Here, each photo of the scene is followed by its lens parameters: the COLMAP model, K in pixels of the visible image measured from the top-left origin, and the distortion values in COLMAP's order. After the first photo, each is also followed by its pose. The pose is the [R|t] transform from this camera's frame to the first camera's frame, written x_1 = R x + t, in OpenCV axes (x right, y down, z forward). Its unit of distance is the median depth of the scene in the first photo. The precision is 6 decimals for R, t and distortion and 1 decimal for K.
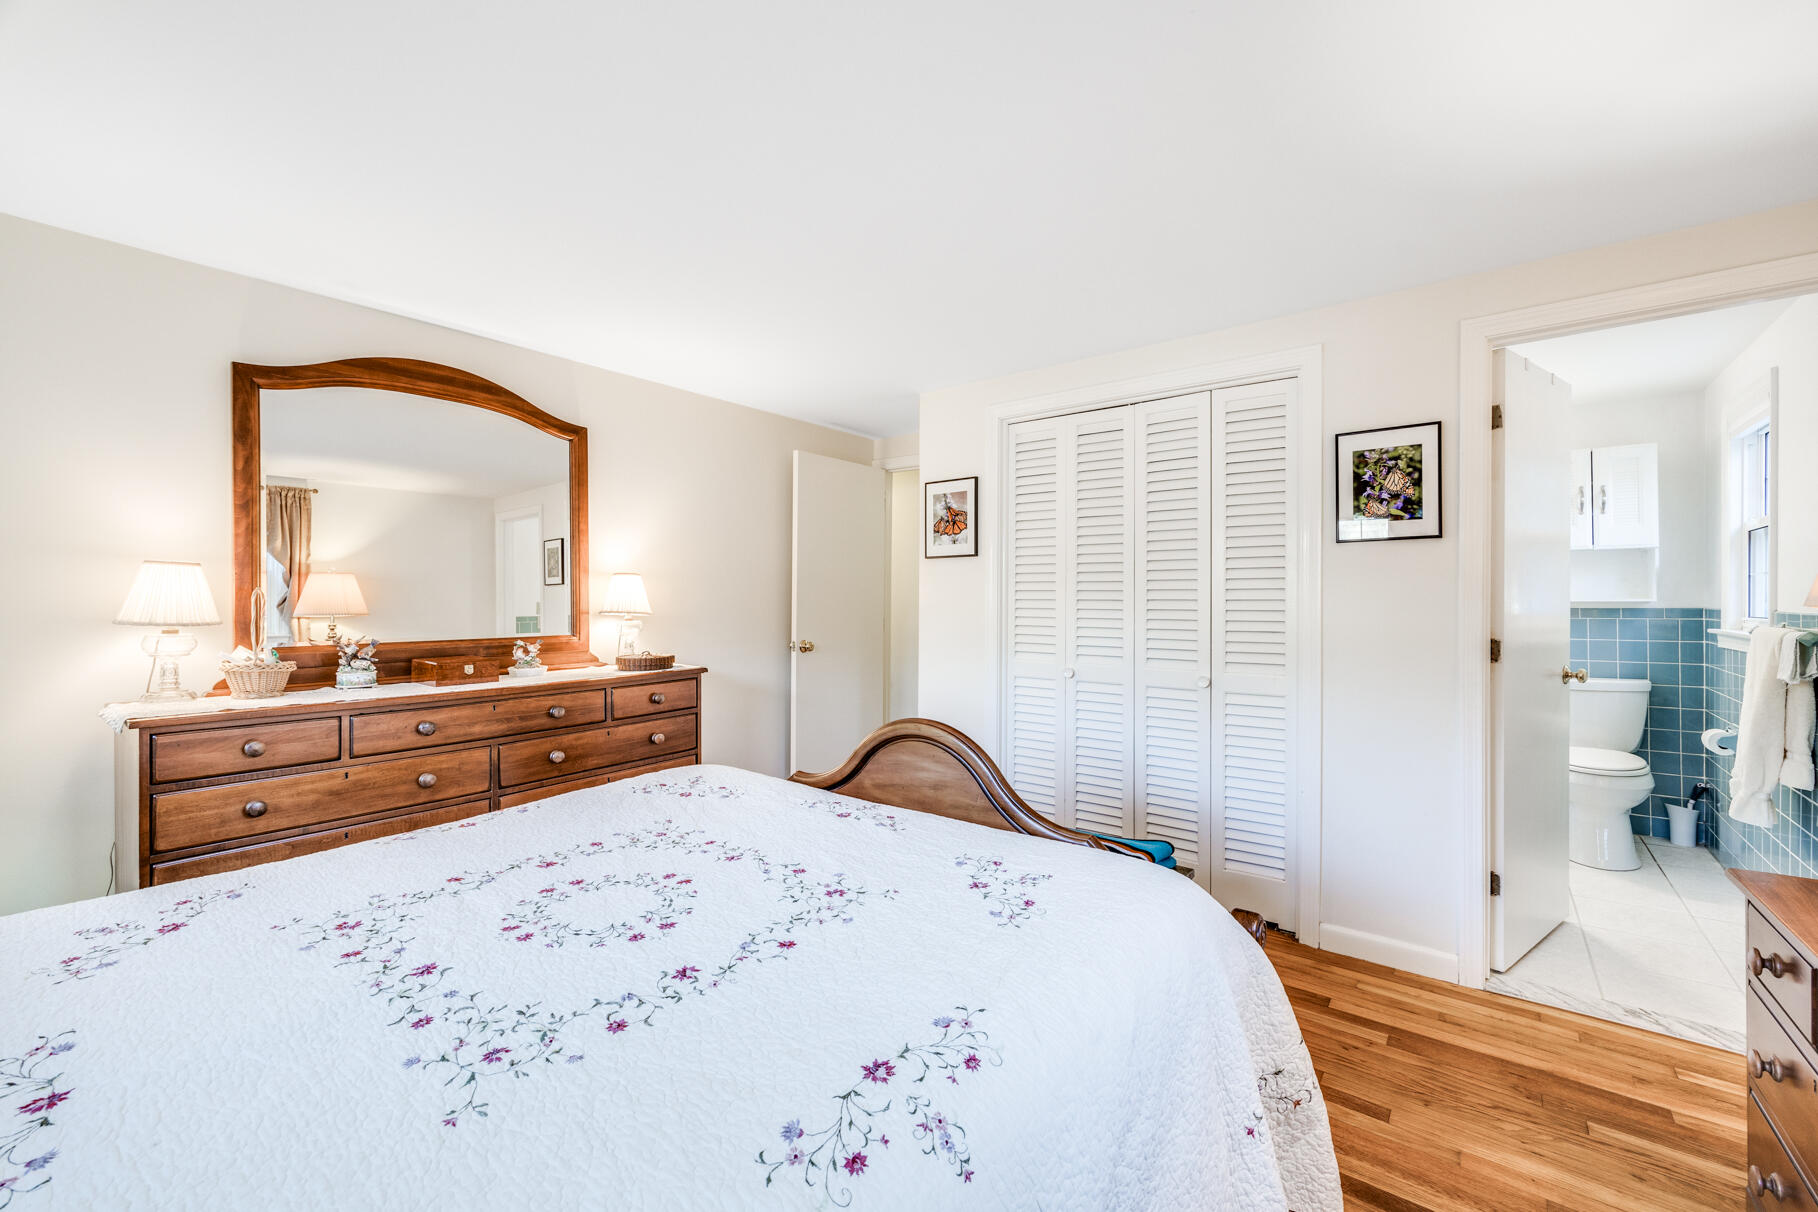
lens RADIAL K [[744.8, 0, 906.6], [0, 744.8, 595.6], [0, 0, 1]] dist [0.001634, -0.000135]
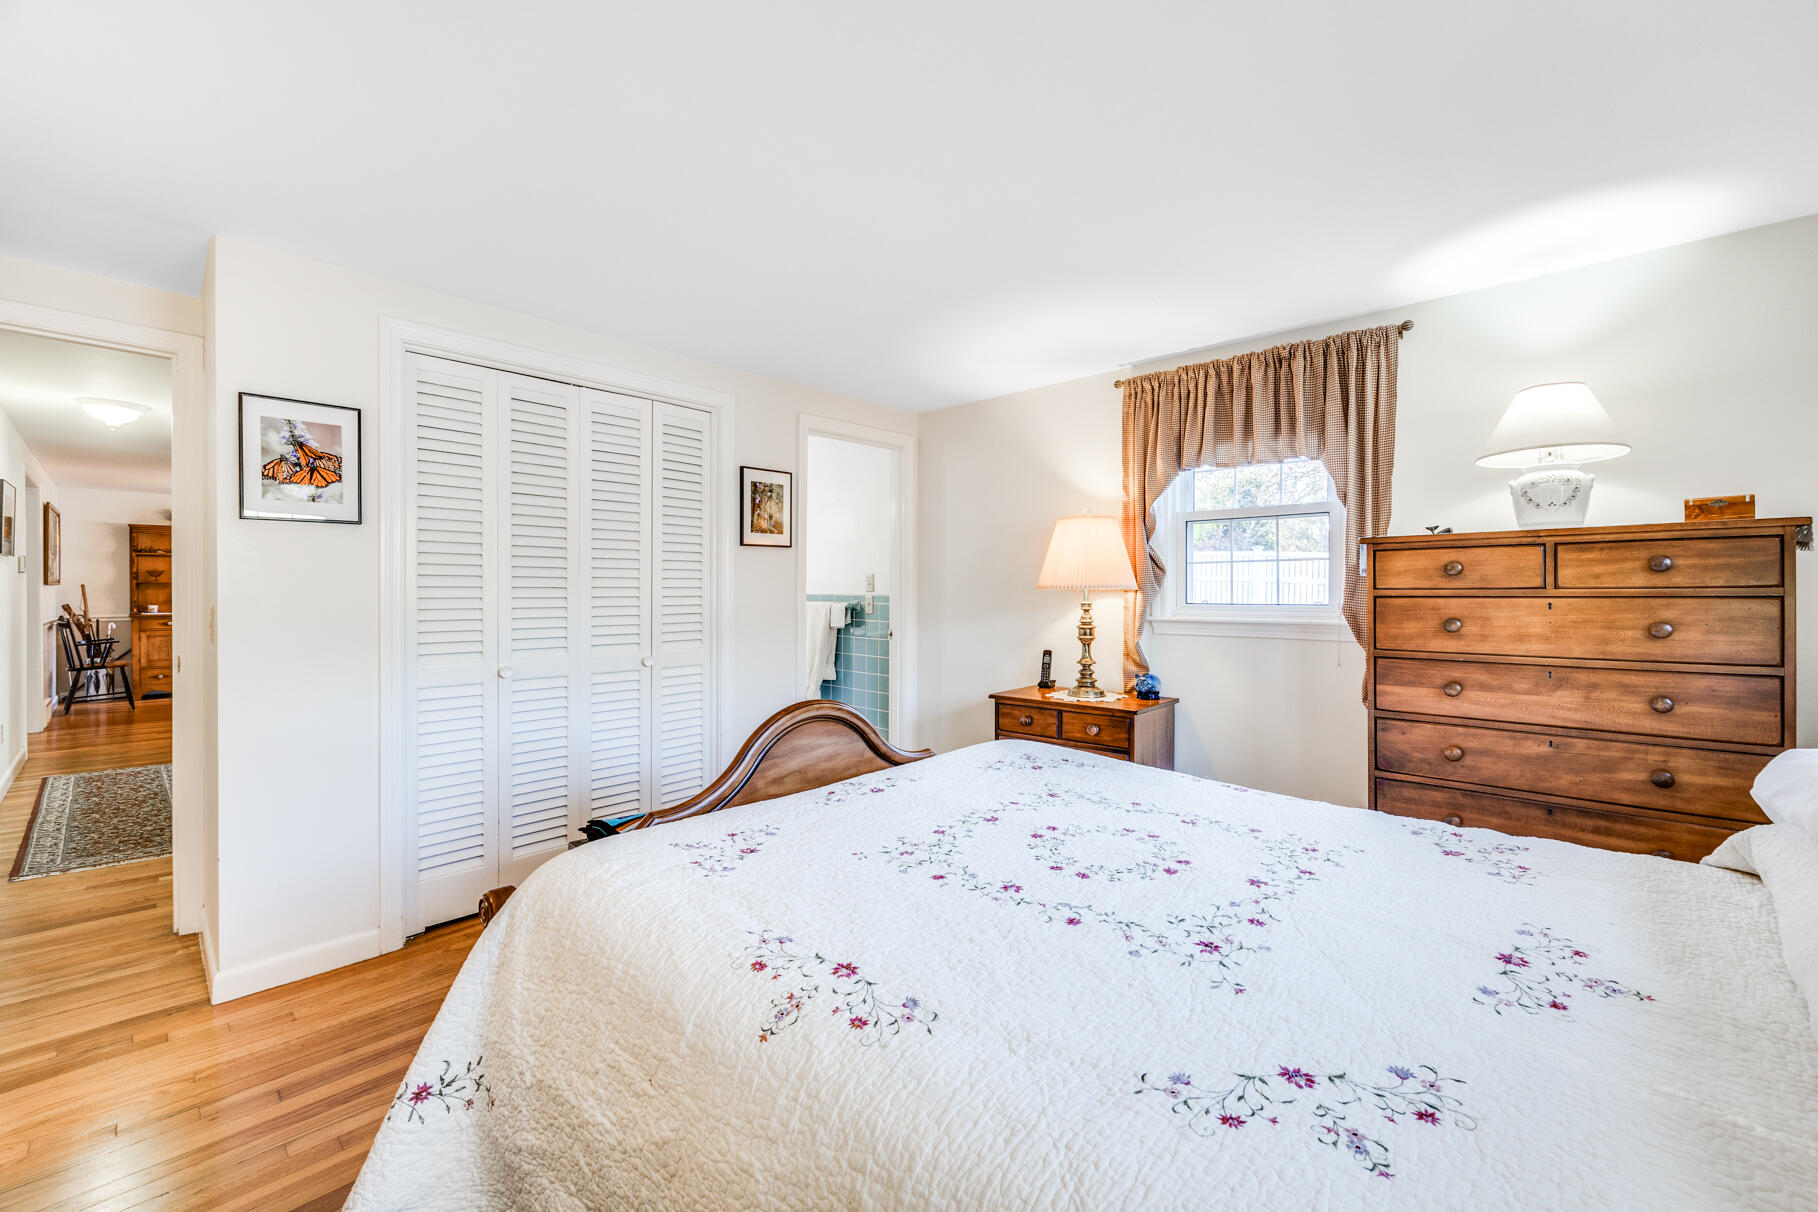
lens RADIAL K [[744.8, 0, 907.0], [0, 744.8, 592.0], [0, 0, 1]] dist [0.001634, -0.000135]
pose [[0.064504, -0.008029, 0.997885, -0.786982], [-0.004921, 0.999953, 0.008363, 0.002927], [-0.997905, -0.005450, 0.064462, 0.616828]]
